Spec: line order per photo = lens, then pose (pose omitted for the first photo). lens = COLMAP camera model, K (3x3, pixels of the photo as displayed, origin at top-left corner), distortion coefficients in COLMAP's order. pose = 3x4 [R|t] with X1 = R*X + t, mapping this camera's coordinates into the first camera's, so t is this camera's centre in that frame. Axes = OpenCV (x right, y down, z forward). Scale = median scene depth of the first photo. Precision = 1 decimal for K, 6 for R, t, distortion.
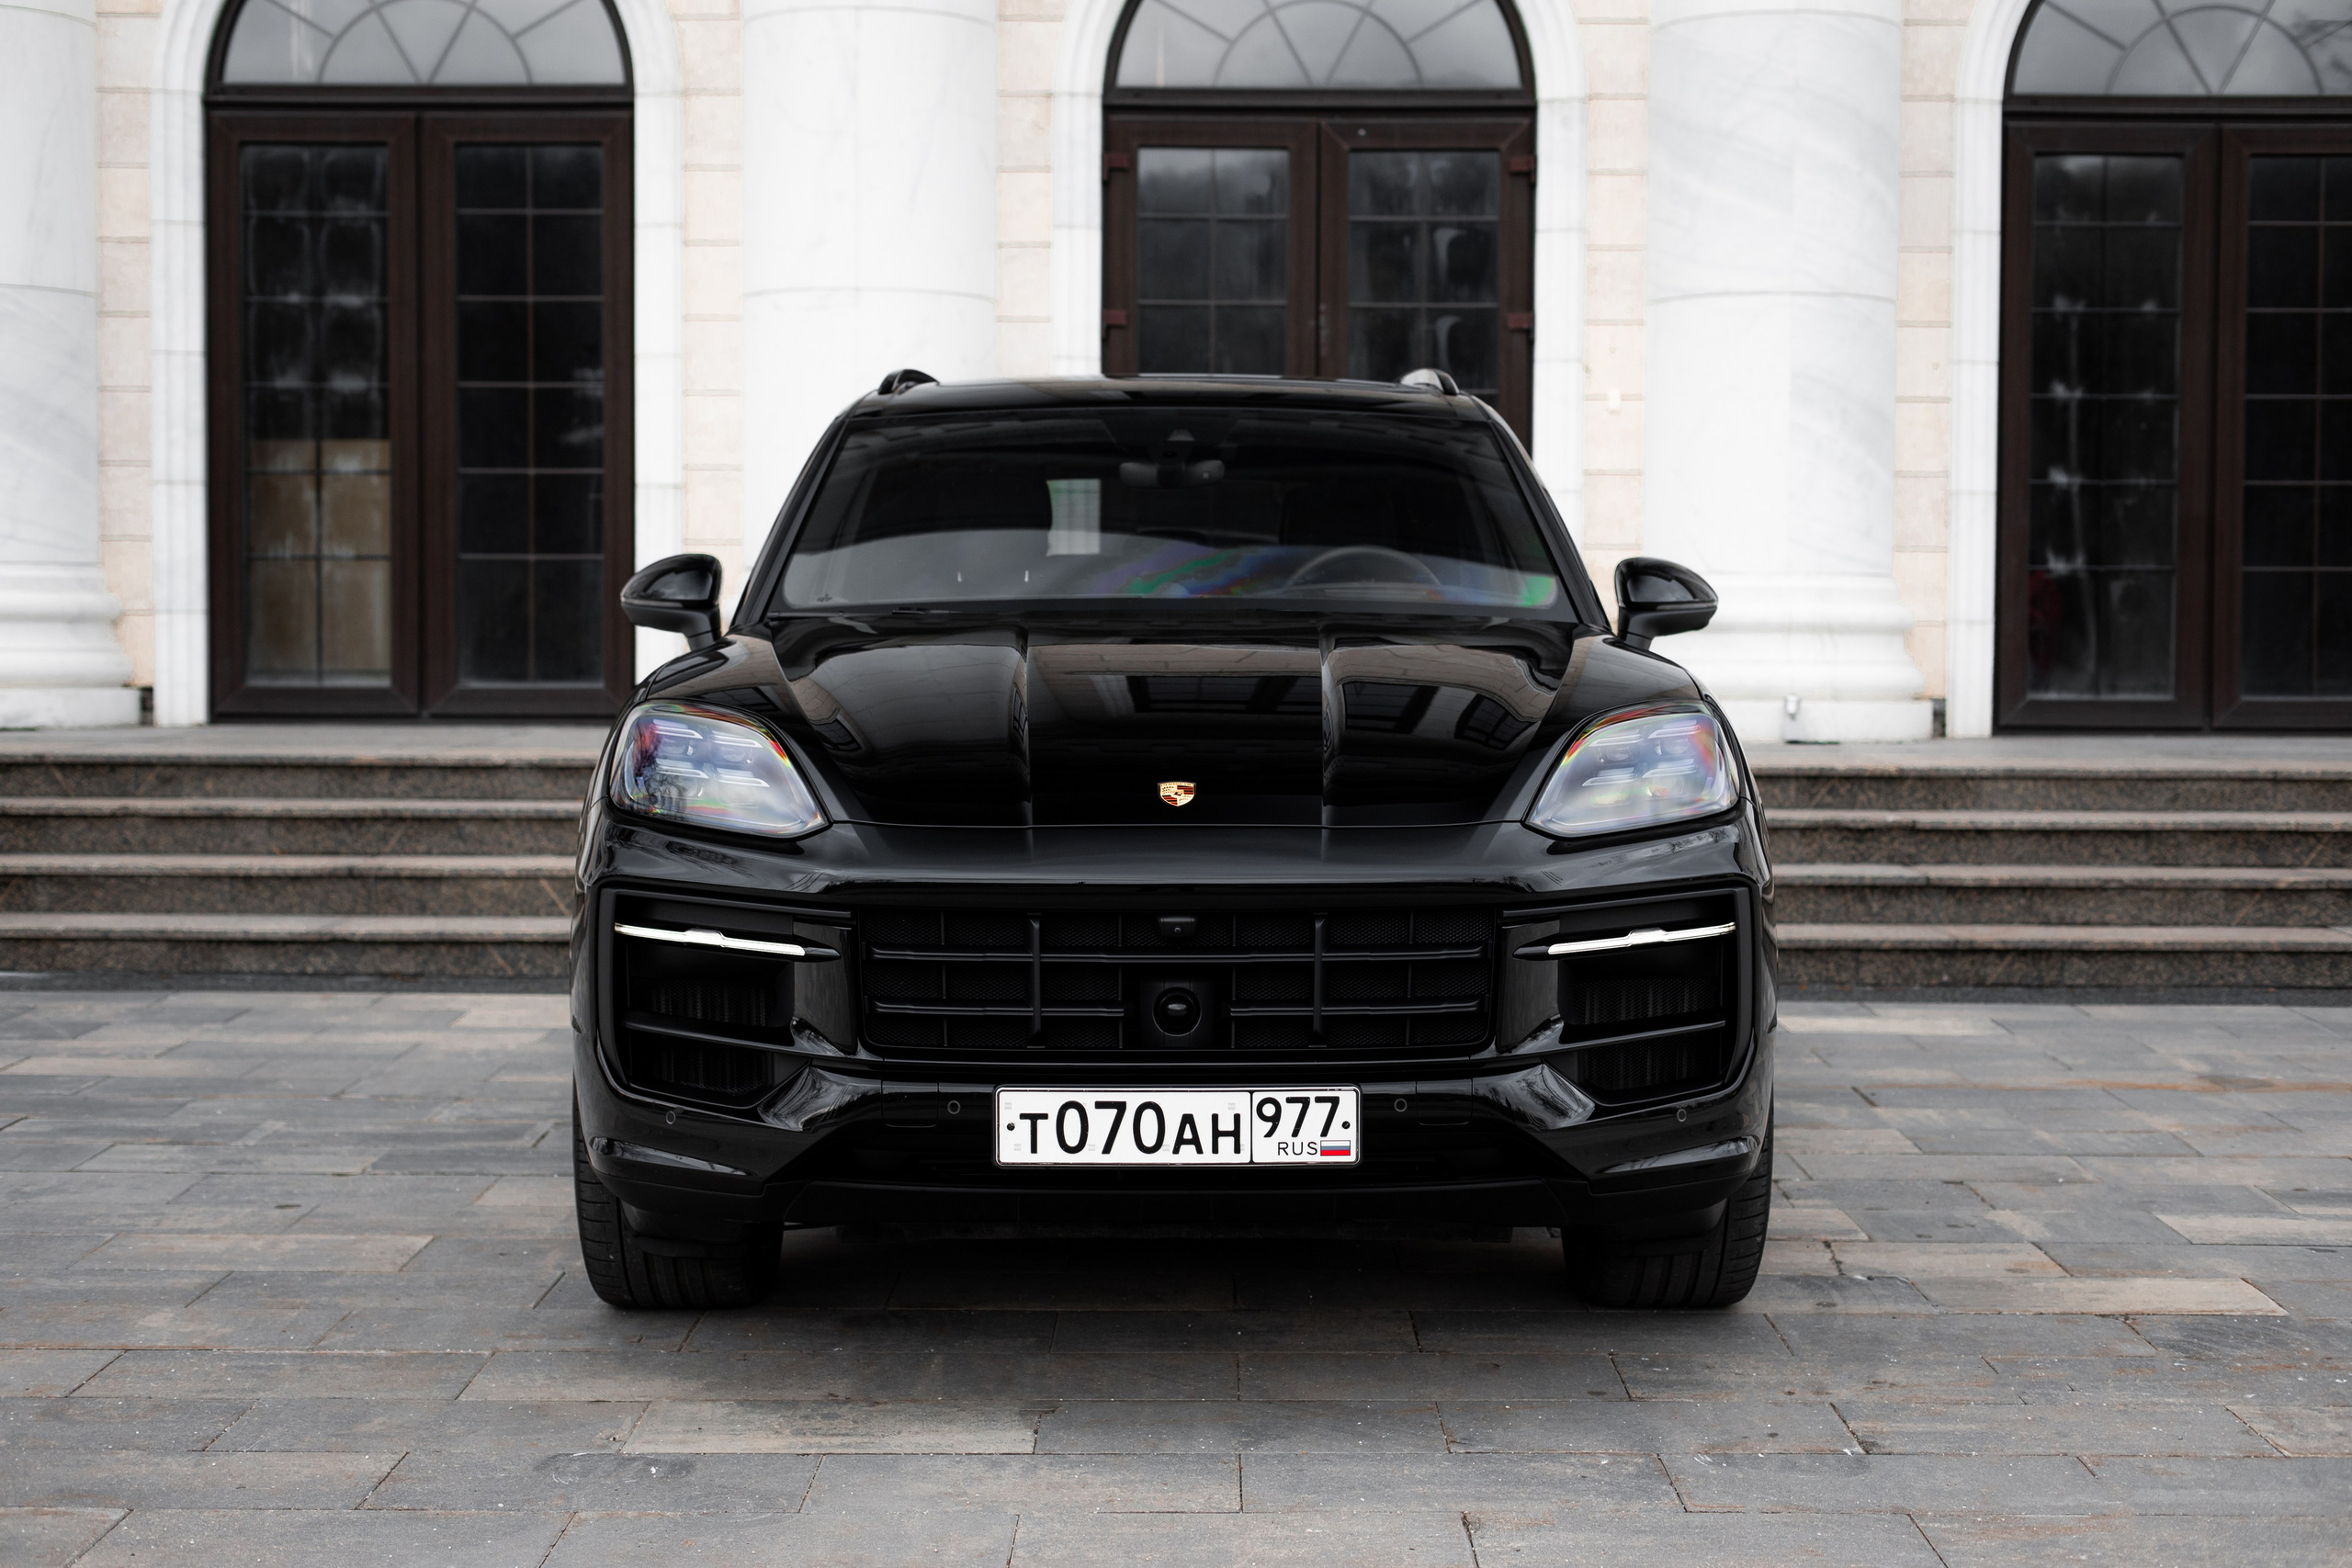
lens RADIAL K [[3298.4, 0, 1170.5], [0, 3298.4, 787.2], [0, 0, 1]] dist [0.006751, -0.028879]
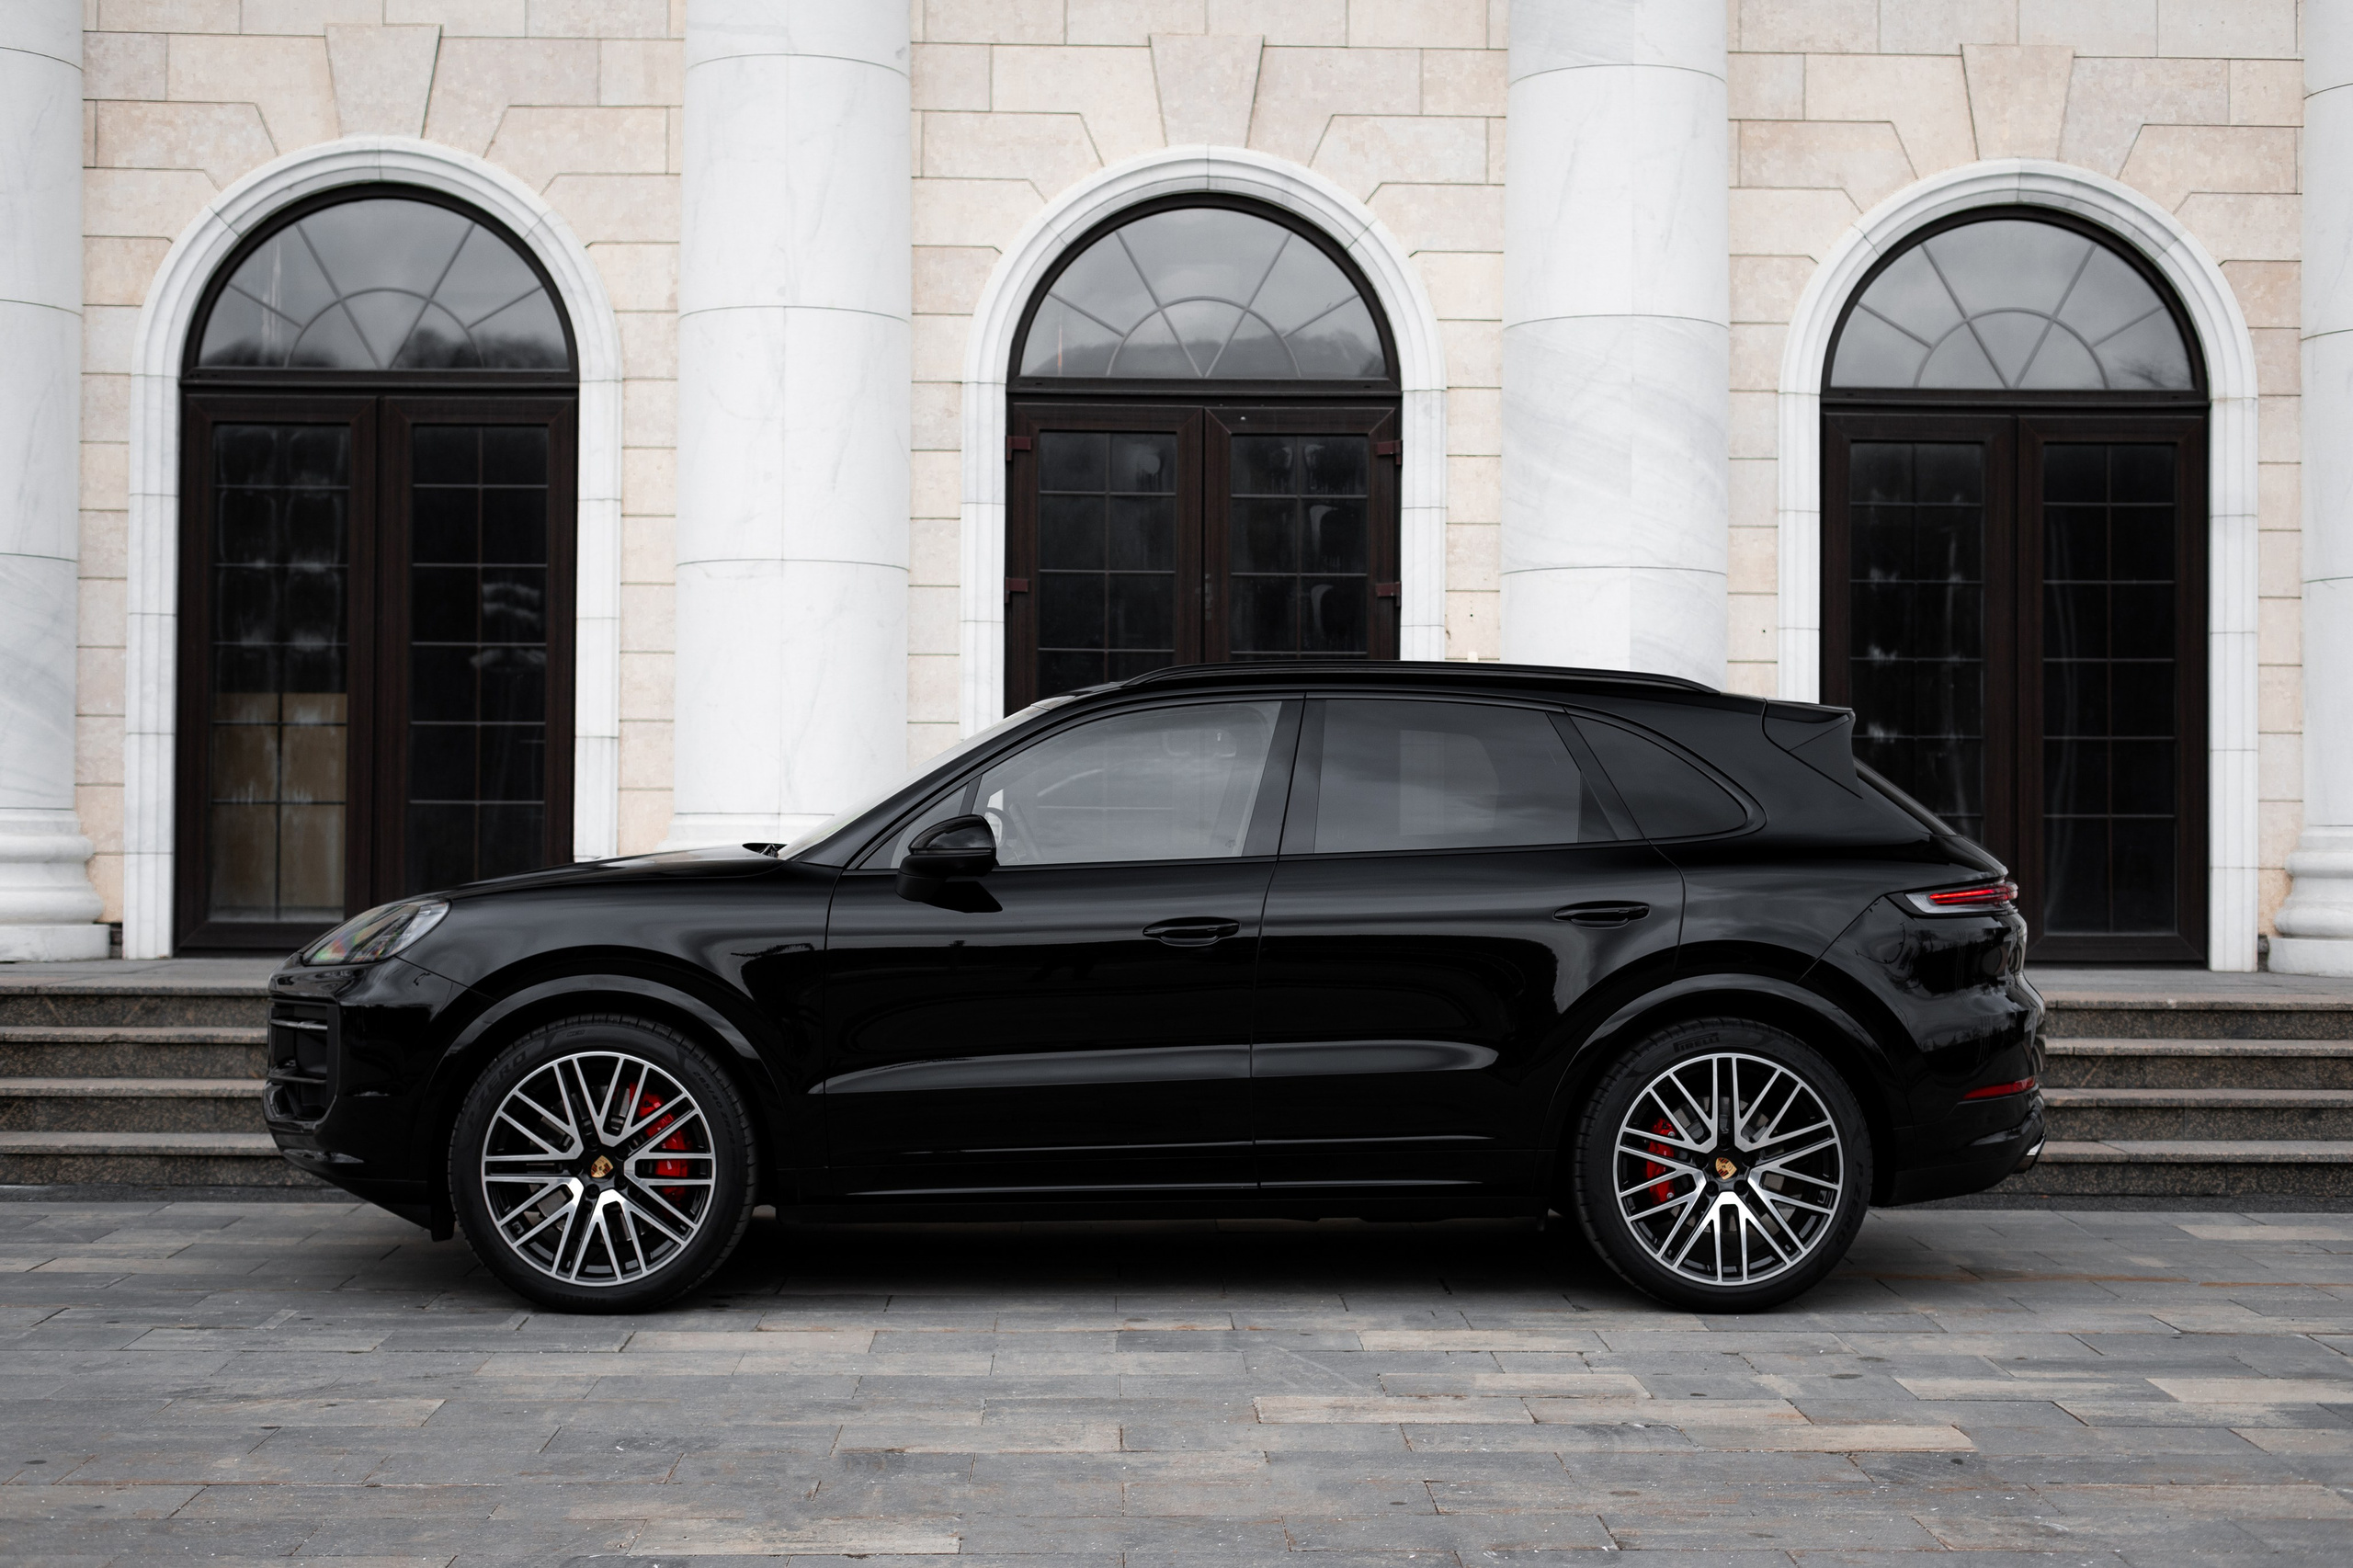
lens RADIAL K [[3389.5, 0, 1176.5], [0, 3389.5, 784.0], [0, 0, 1]] dist [0.007690, -0.040231]
pose [[0.999477, 0.001699, 0.032294, -0.000347], [0.000467, 0.997757, -0.066932, -0.001354], [-0.032336, 0.066912, 0.997235, -0.118854]]
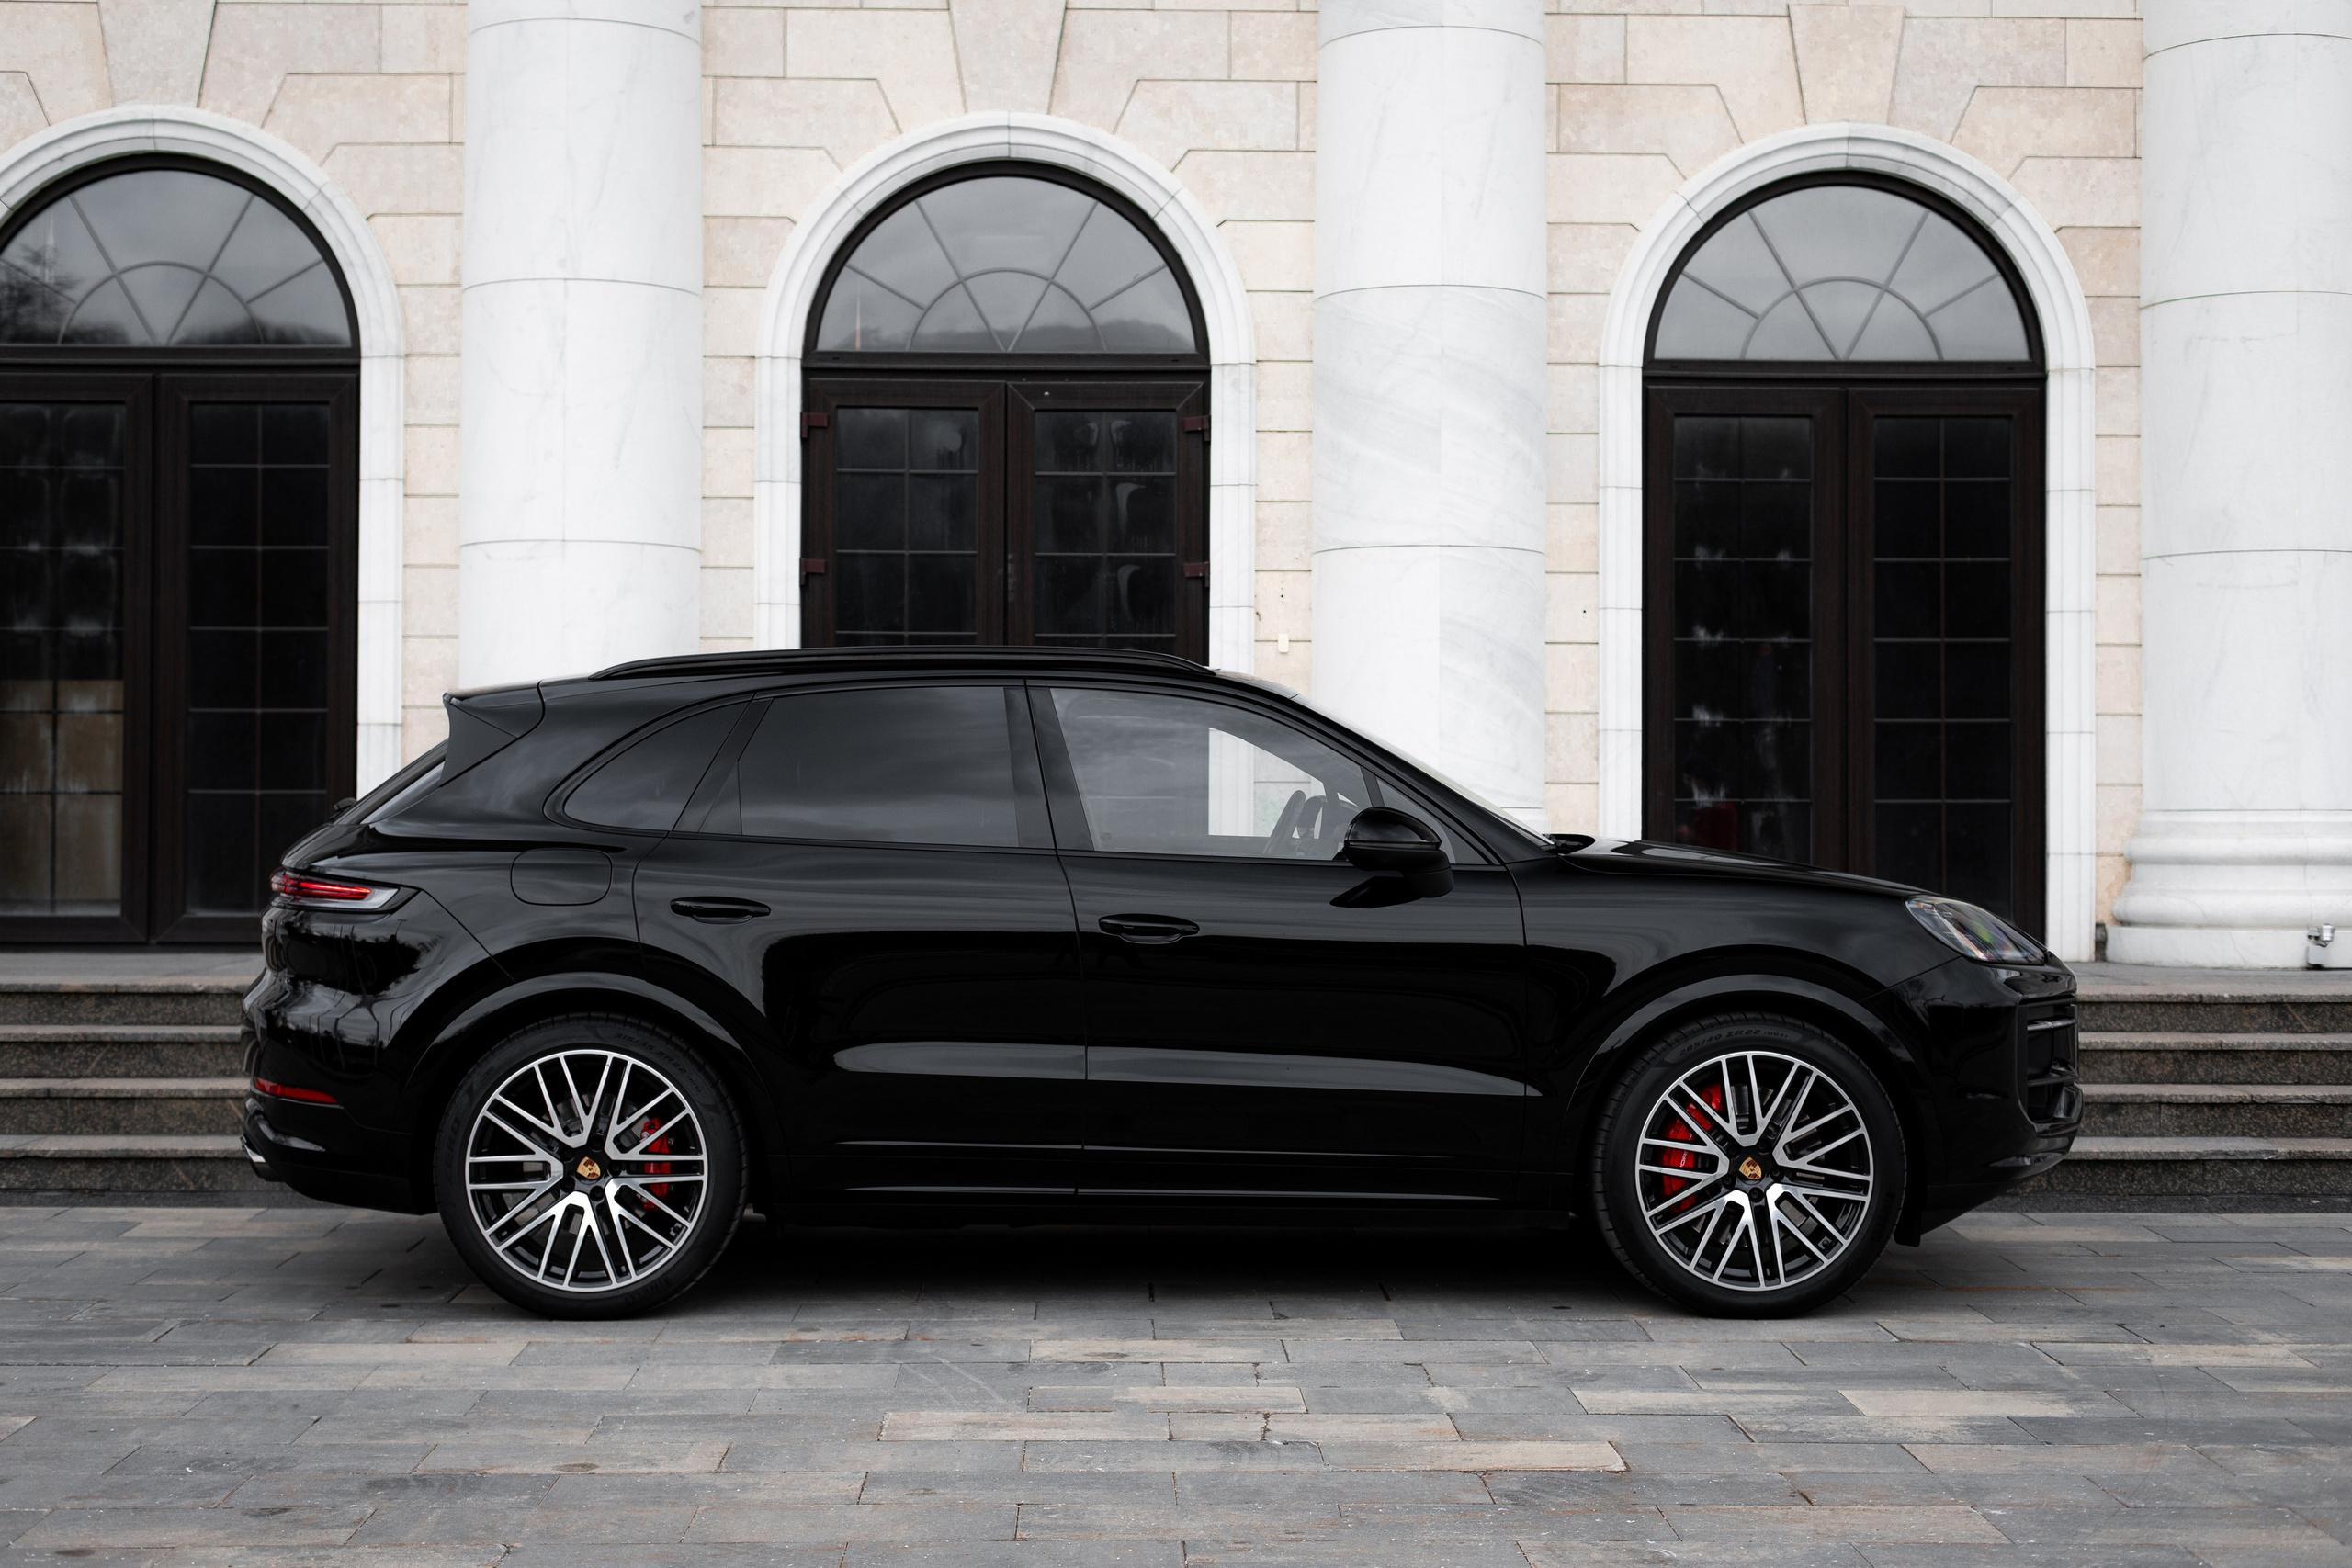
lens RADIAL K [[3415.4, 0, 1161.6], [0, 3415.4, 789.3], [0, 0, 1]] dist [0.014578, -0.082140]
pose [[0.999618, -0.001263, 0.027616, 0.065141], [0.002978, 0.998062, -0.062151, -0.002171], [-0.027484, 0.062209, 0.997685, -0.095265]]
